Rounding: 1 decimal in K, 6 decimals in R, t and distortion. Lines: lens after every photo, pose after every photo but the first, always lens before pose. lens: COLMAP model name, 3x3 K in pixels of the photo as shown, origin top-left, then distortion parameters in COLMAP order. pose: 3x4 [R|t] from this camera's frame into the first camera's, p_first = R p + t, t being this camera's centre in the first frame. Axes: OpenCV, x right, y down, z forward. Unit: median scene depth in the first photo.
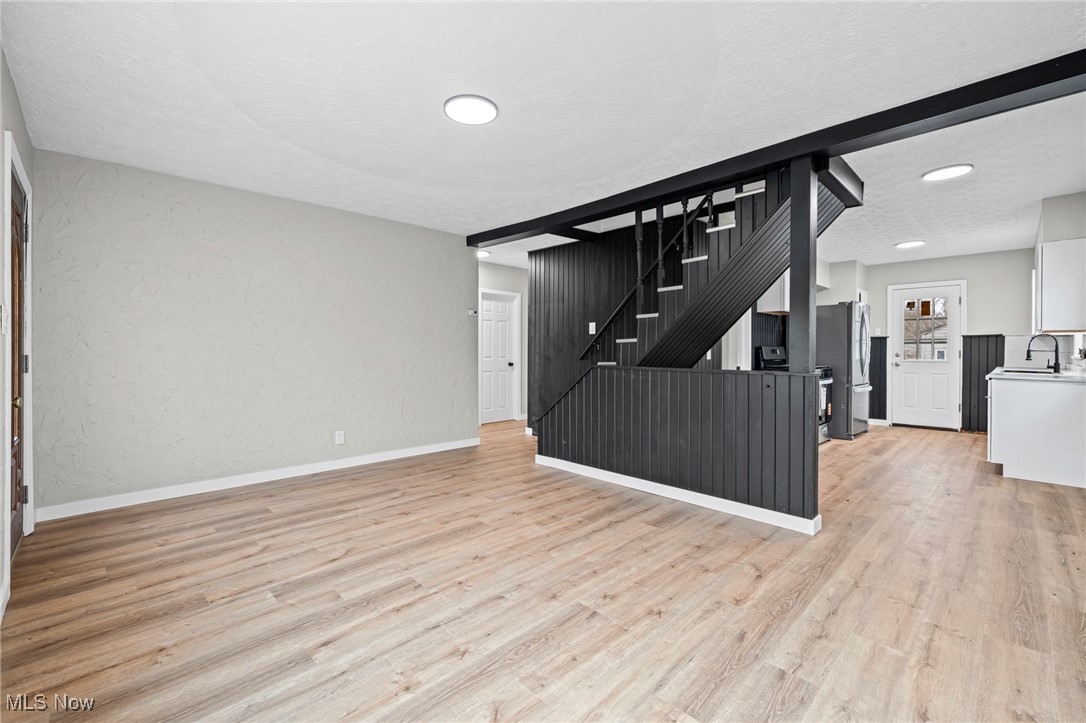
lens RADIAL K [[462.1, 0, 541.7], [0, 462.1, 355.6], [0, 0, 1]] dist [-0.001209, -0.000213]
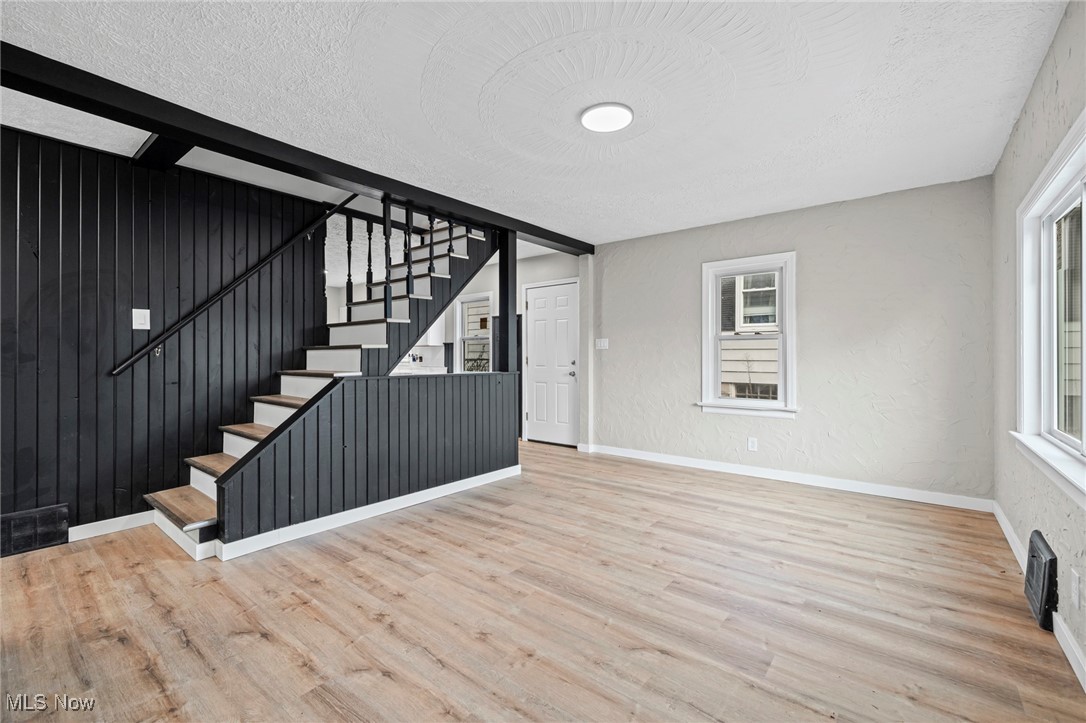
lens RADIAL K [[462.1, 0, 541.7], [0, 462.1, 355.6], [0, 0, 1]] dist [-0.001209, -0.000213]
pose [[-0.122781, 0.001080, 0.992433, -0.983086], [0.012251, 0.999925, 0.000427, -0.016429], [-0.992358, 0.012211, -0.122785, 1.099335]]
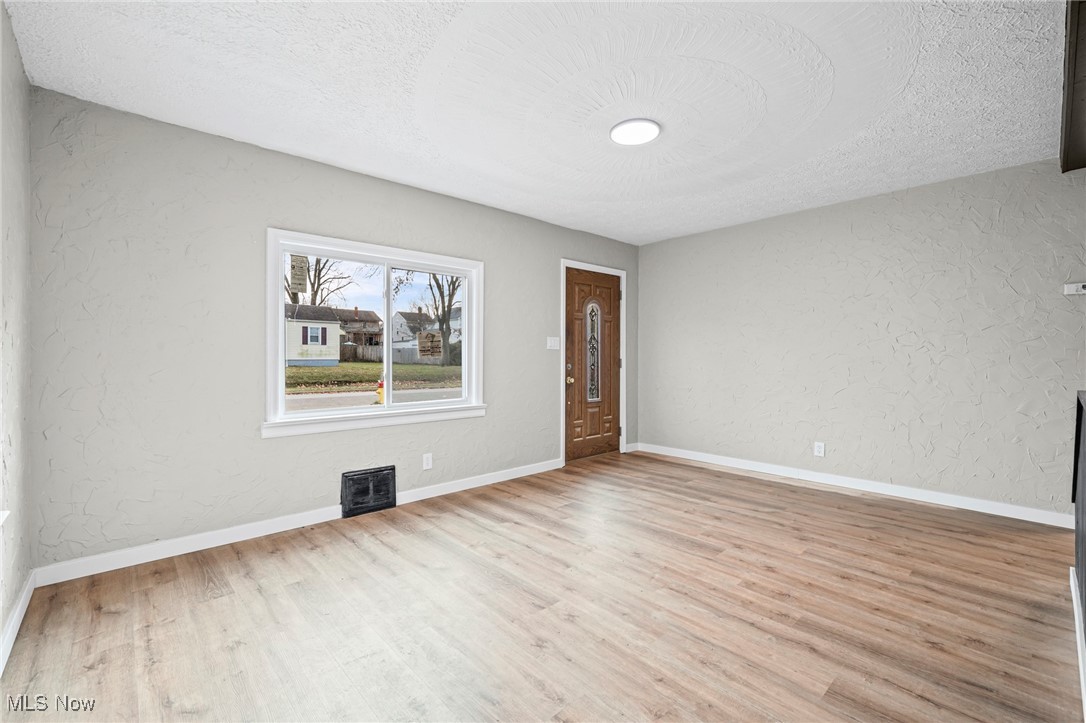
lens RADIAL K [[462.1, 0, 541.7], [0, 462.1, 355.6], [0, 0, 1]] dist [-0.001209, -0.000213]
pose [[-0.030222, -0.002264, -0.999541, 0.806634], [-0.011693, 0.999930, -0.001911, -0.008965], [0.999475, 0.011630, -0.030247, 0.709793]]
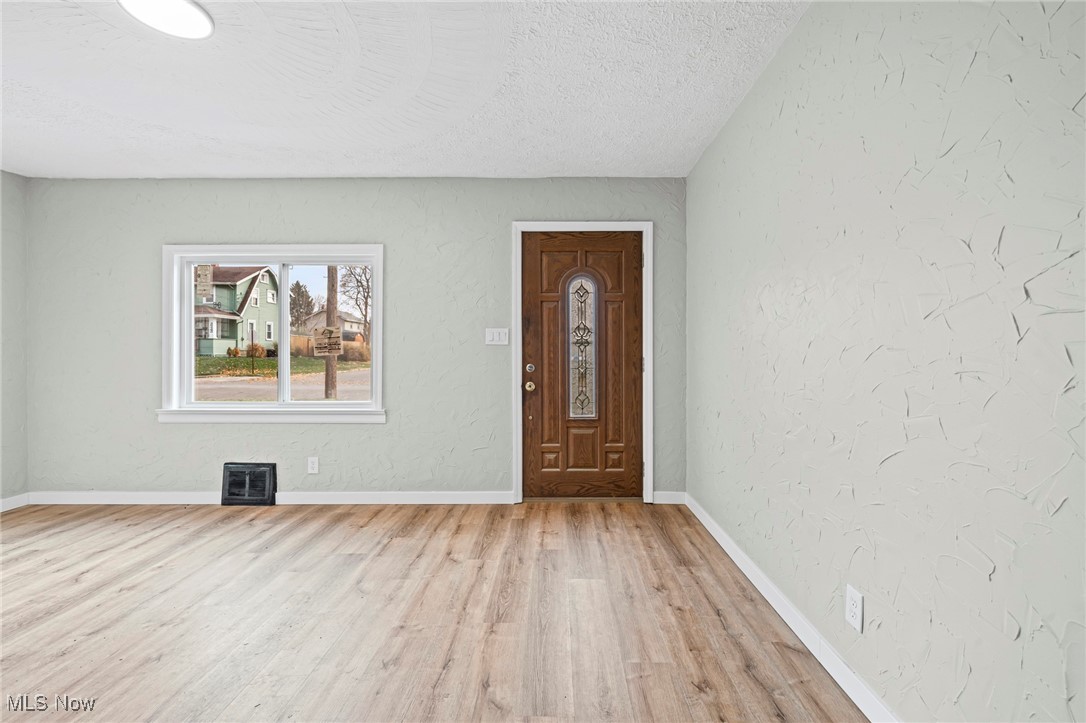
lens RADIAL K [[458.9, 0, 558.4], [0, 458.9, 353.7], [0, 0, 1]] dist [-0.001158, -0.000277]
pose [[-0.692397, 0.000035, -0.721516, -0.054827], [-0.009027, 0.999921, 0.008711, -0.022387], [0.721460, 0.012544, -0.692343, 1.659976]]
